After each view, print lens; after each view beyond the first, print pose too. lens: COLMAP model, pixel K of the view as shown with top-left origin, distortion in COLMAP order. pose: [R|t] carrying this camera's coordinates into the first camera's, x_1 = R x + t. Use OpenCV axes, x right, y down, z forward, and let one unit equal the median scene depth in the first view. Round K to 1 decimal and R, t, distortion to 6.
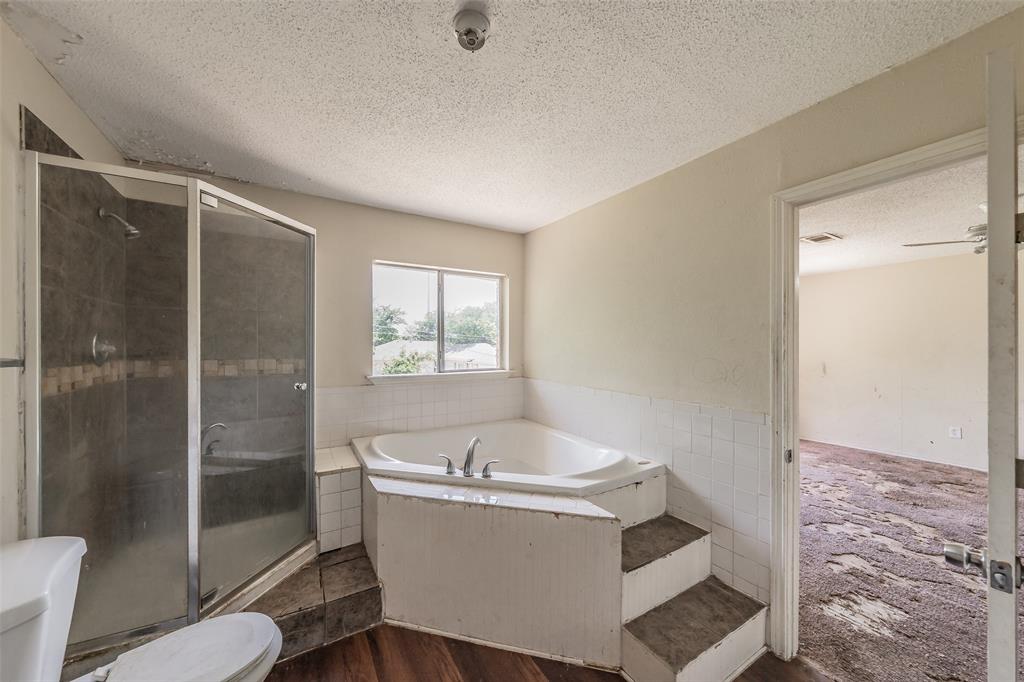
lens RADIAL K [[366.2, 0, 518.0], [0, 366.2, 348.0], [0, 0, 1]] dist [-0.006158, 0.000502]
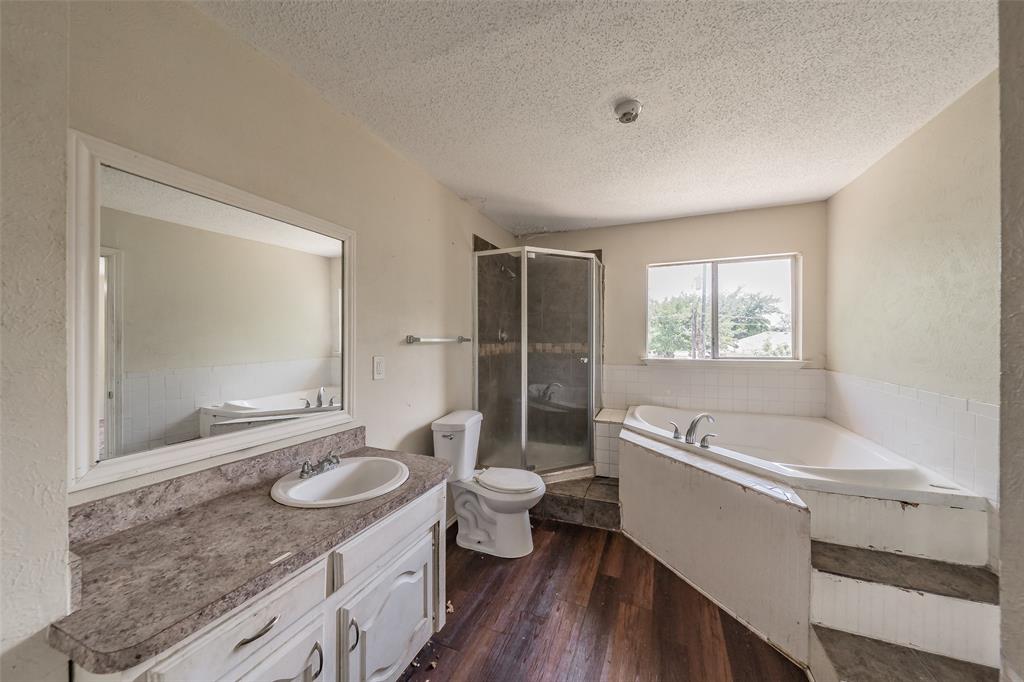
lens RADIAL K [[366.2, 0, 513.0], [0, 366.2, 343.8], [0, 0, 1]] dist [-0.006158, 0.000502]
pose [[0.587396, 0.006482, -0.809274, 0.479786], [-0.000818, 0.999972, 0.007416, 0.026691], [0.809300, -0.003694, 0.587385, -0.137400]]
